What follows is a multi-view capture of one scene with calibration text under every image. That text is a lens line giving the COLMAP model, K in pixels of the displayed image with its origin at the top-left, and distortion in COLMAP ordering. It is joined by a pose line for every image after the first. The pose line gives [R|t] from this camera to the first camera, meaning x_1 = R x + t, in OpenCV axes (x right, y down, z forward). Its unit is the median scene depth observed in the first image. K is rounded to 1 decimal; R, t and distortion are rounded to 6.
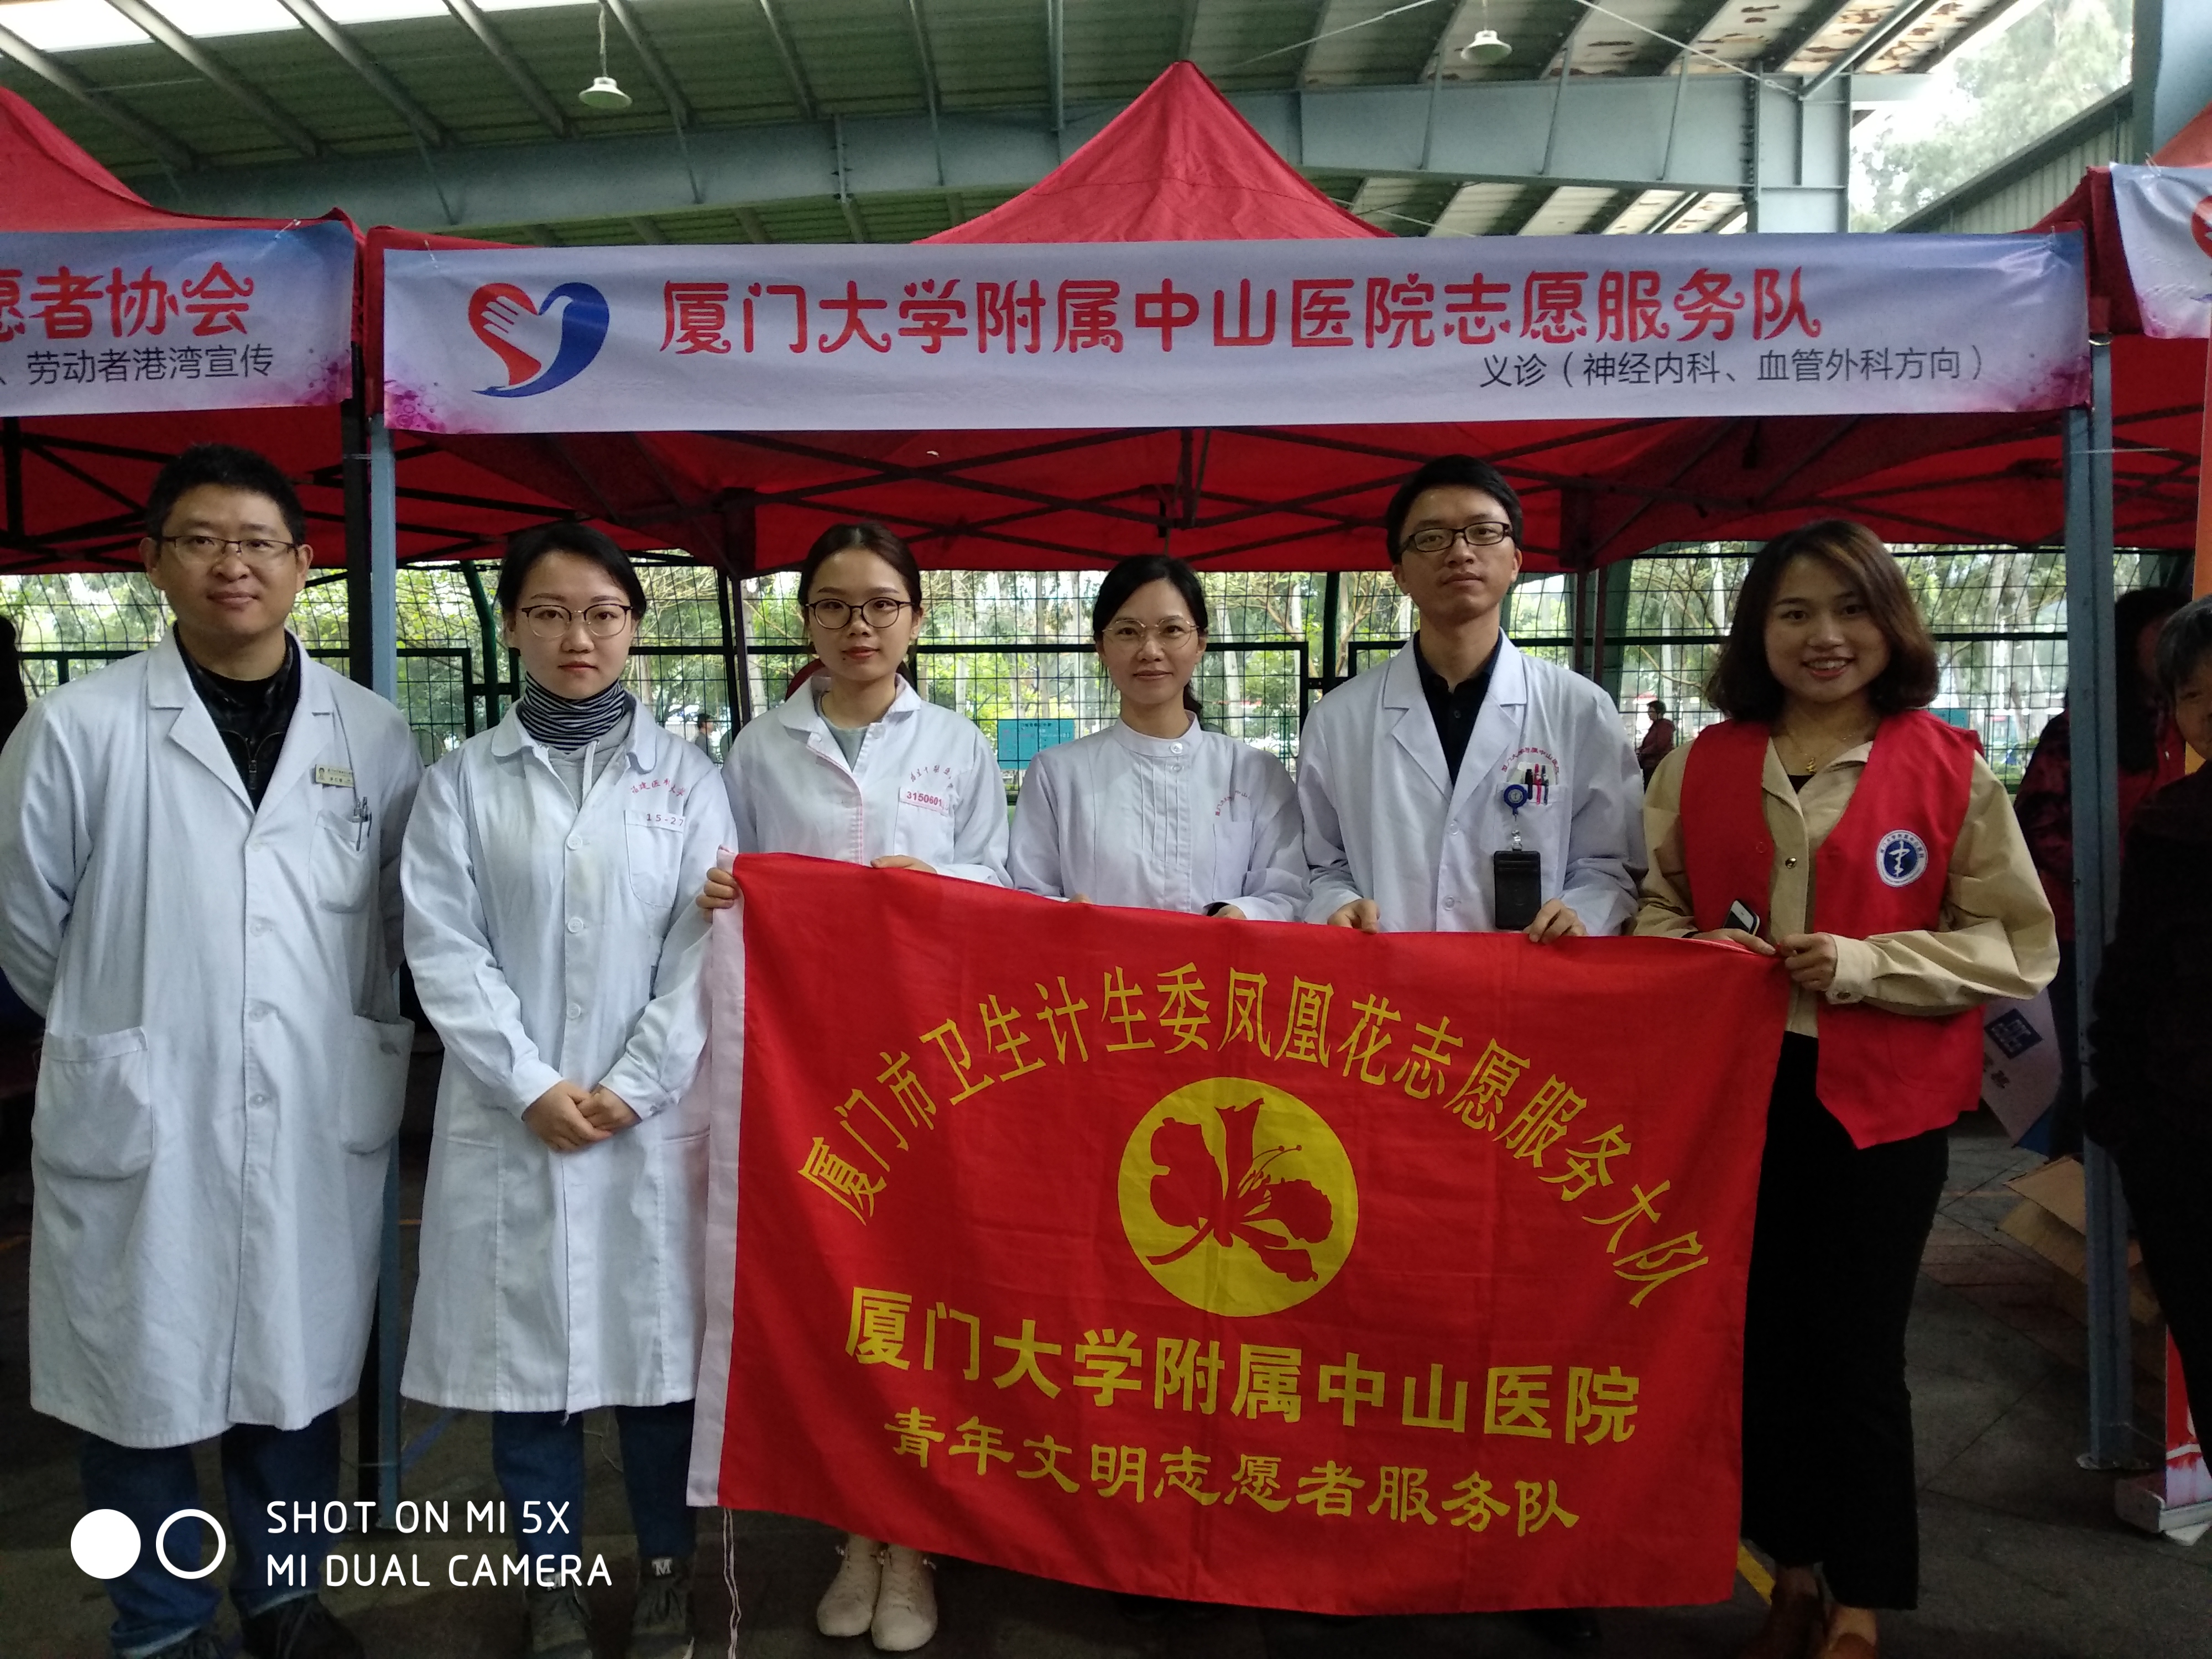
lens RADIAL K [[1743.2, 0, 1106.0], [0, 1743.2, 829.5], [0, 0, 1]] dist [0.090134, -0.127645]
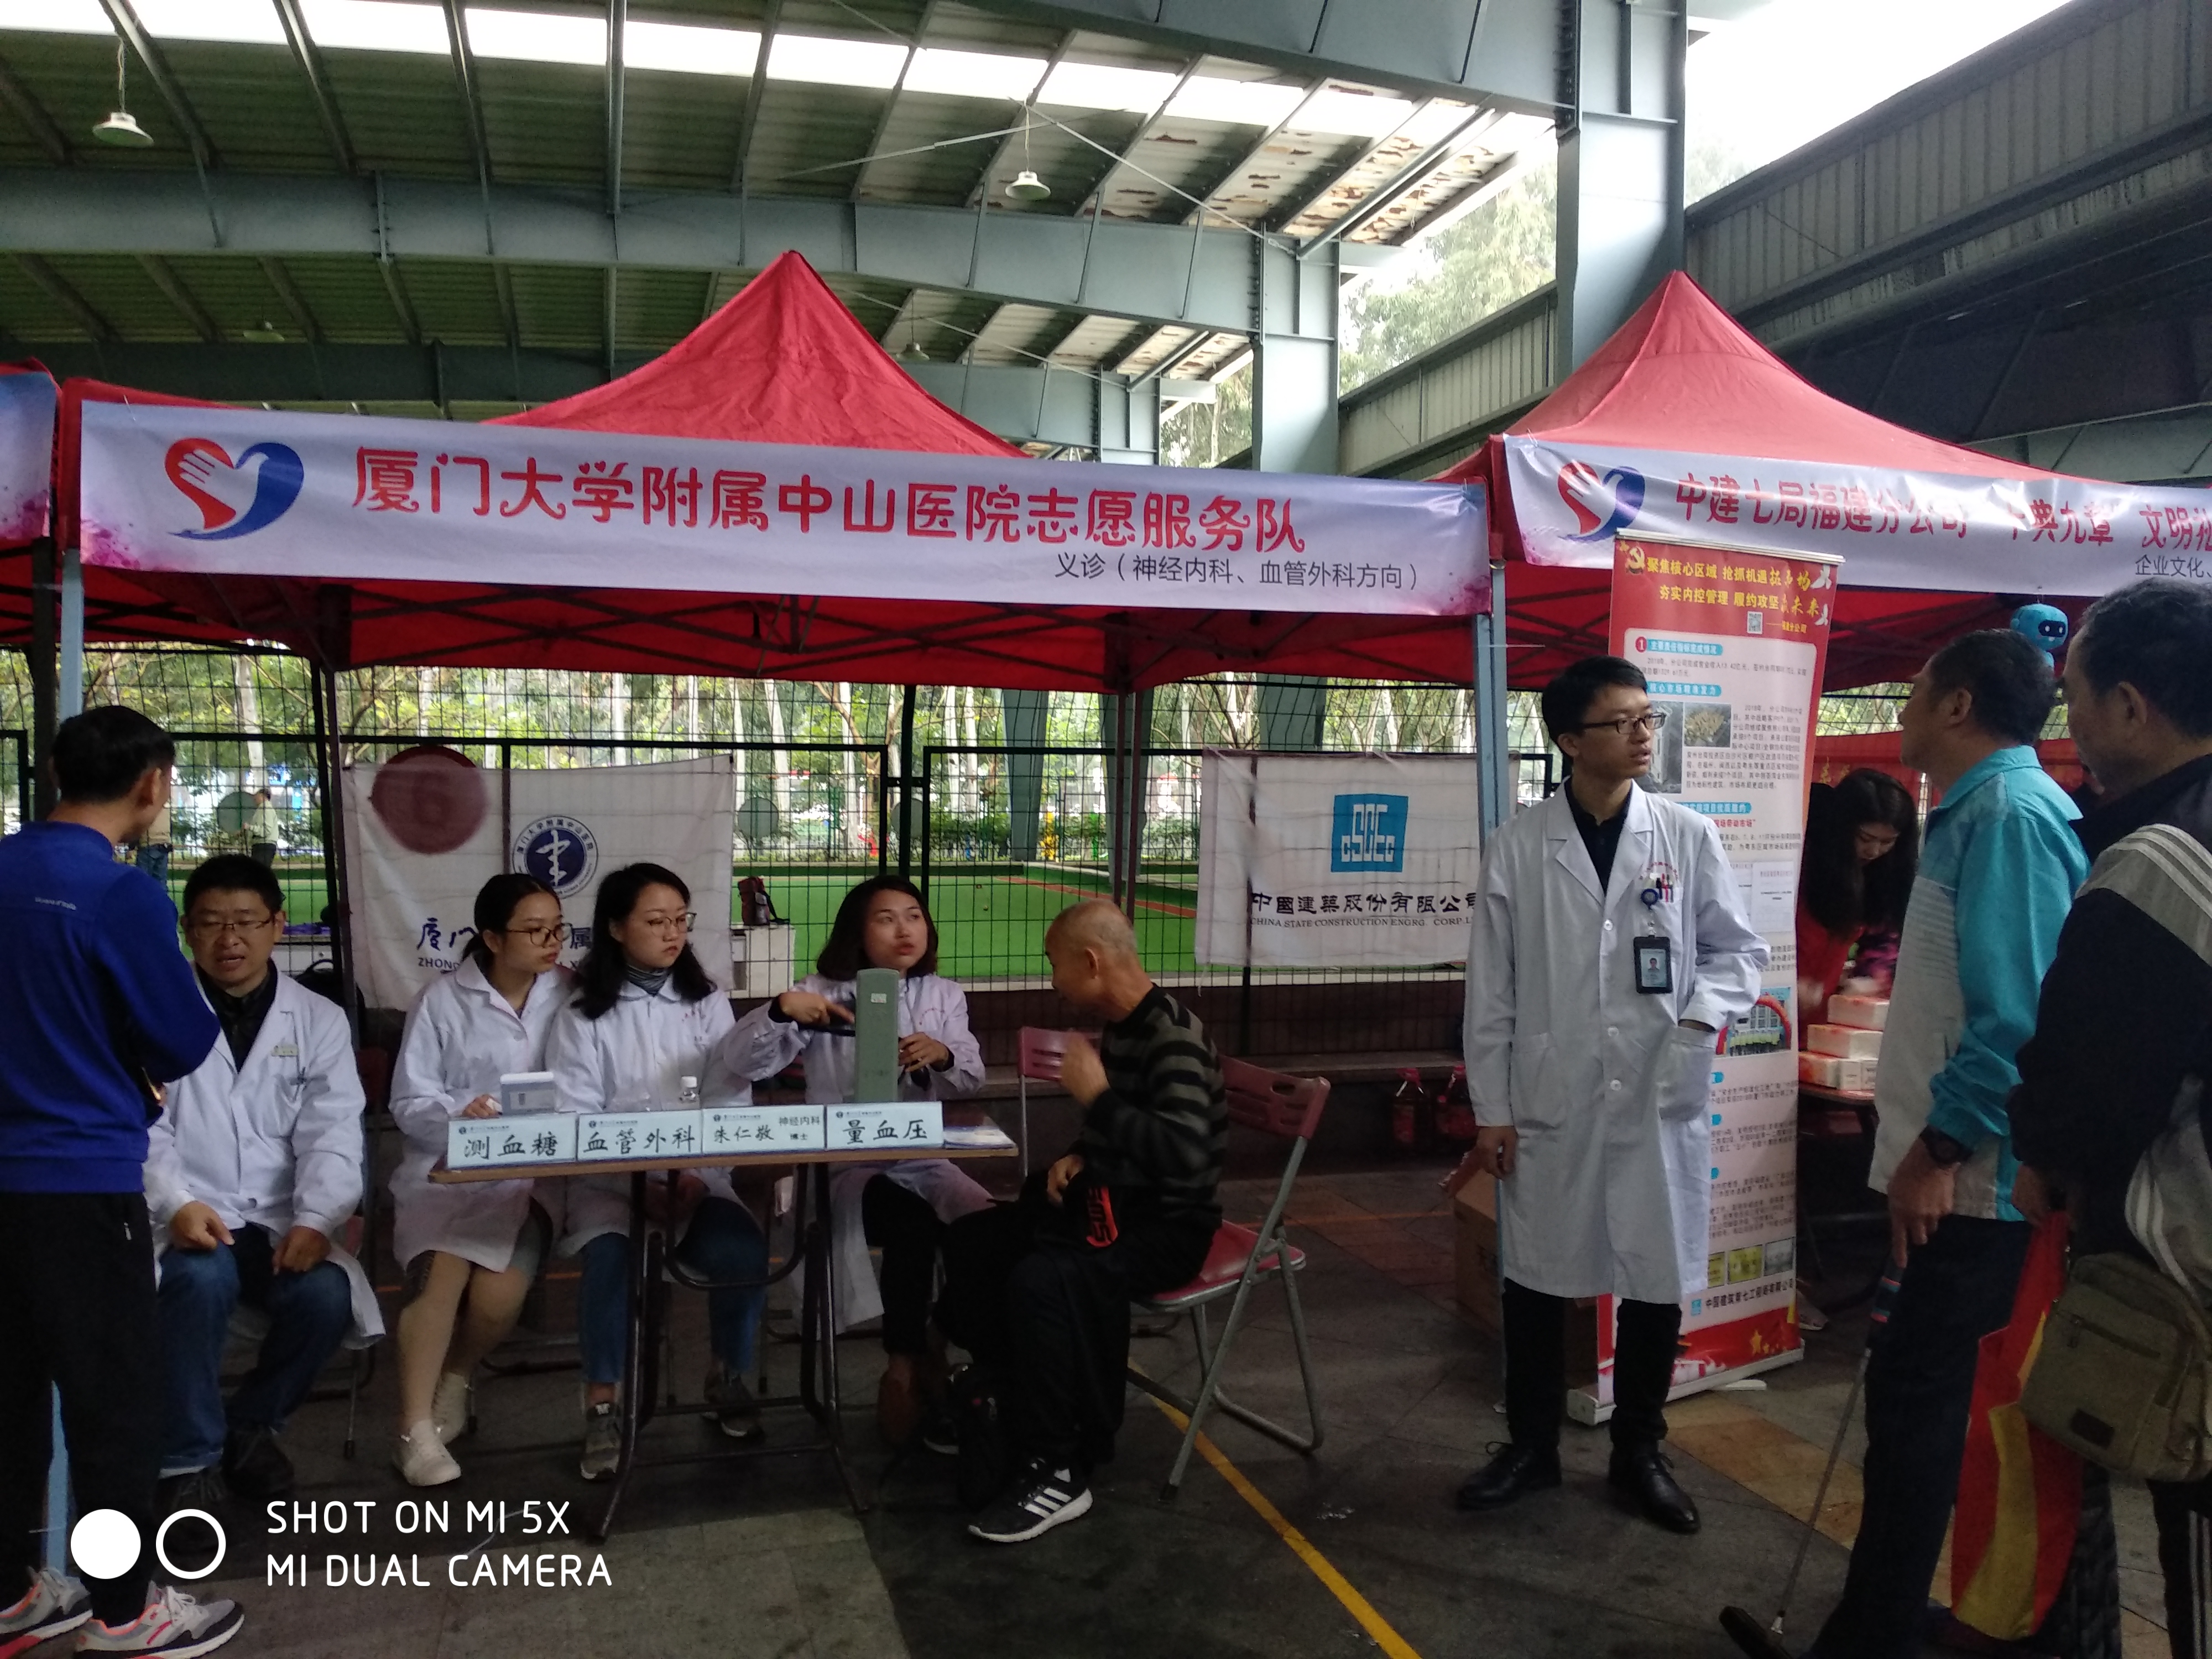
lens RADIAL K [[1743.2, 0, 1106.0], [0, 1743.2, 829.5], [0, 0, 1]] dist [0.090134, -0.127645]
pose [[0.965503, 0.013002, 0.260069, -0.076384], [-0.002780, 0.999210, -0.039635, -0.019750], [-0.260379, 0.037545, 0.964776, -0.215406]]
